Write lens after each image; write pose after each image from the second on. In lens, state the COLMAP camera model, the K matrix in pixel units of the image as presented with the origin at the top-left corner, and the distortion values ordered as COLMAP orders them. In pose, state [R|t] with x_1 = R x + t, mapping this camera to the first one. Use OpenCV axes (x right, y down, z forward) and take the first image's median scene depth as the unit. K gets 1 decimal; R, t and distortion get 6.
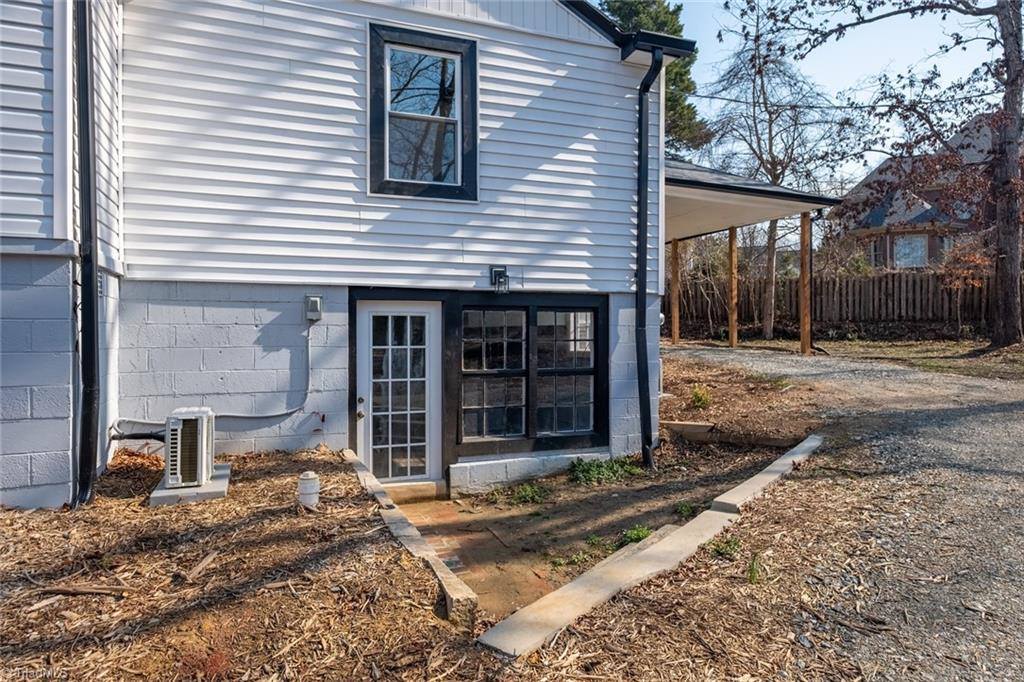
lens RADIAL K [[625.7, 0, 512.3], [0, 625.7, 336.8], [0, 0, 1]] dist [-0.008992, 0.002972]
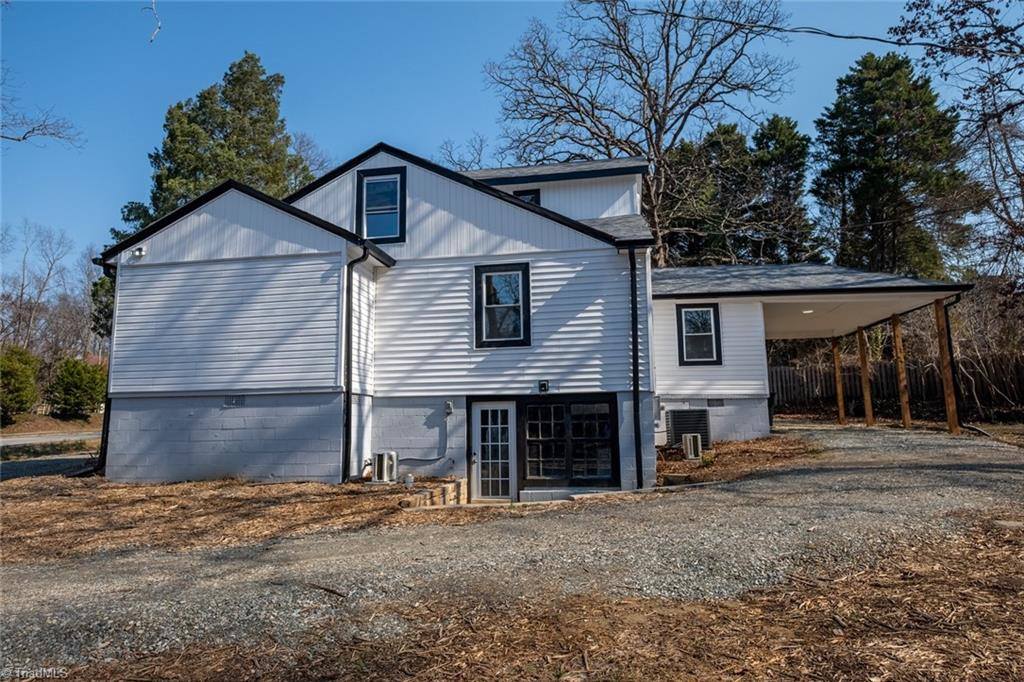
lens RADIAL K [[625.7, 0, 511.2], [0, 625.7, 342.3], [0, 0, 1]] dist [-0.008992, 0.002972]
pose [[0.862875, -0.079566, -0.499116, 0.827756], [0.012425, 0.990572, -0.136430, 0.023936], [0.505265, 0.111520, 0.855728, -0.624190]]
